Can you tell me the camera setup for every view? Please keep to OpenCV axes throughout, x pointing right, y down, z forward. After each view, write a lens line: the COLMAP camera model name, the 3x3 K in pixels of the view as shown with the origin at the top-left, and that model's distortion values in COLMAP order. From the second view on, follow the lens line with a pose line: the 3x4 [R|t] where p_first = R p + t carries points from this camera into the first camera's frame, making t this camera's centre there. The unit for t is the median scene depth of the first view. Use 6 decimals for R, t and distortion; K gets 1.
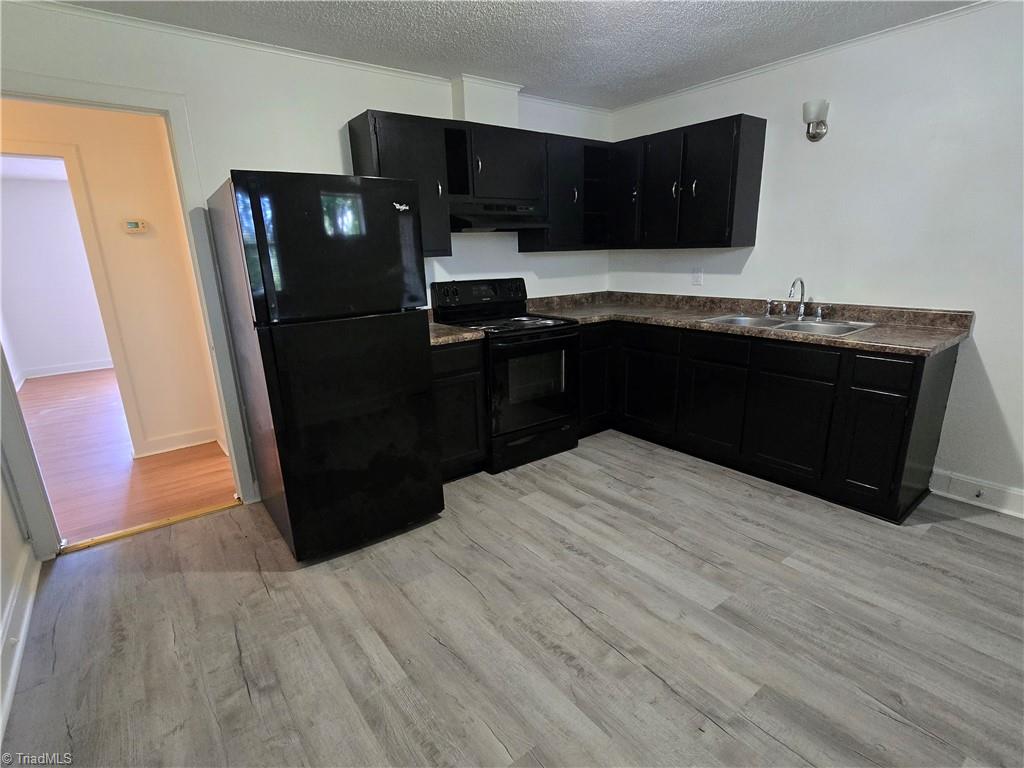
lens RADIAL K [[516.5, 0, 519.1], [0, 516.5, 388.5], [0, 0, 1]] dist [-0.005498, -0.000710]
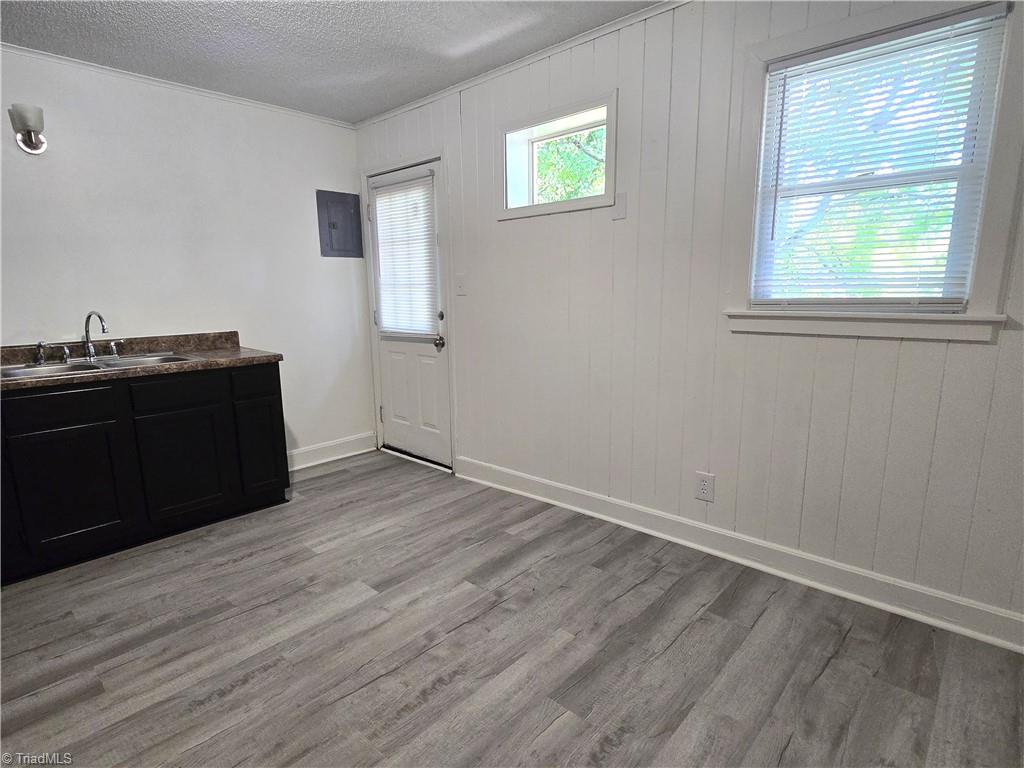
lens RADIAL K [[532.2, 0, 498.6], [0, 532.2, 391.7], [0, 0, 1]] dist [-0.001510, -0.001060]
pose [[-0.149245, -0.160009, 0.975768, -0.613645], [0.272393, 0.941984, 0.196132, -0.107387], [-0.950541, 0.295064, -0.097001, 0.658619]]
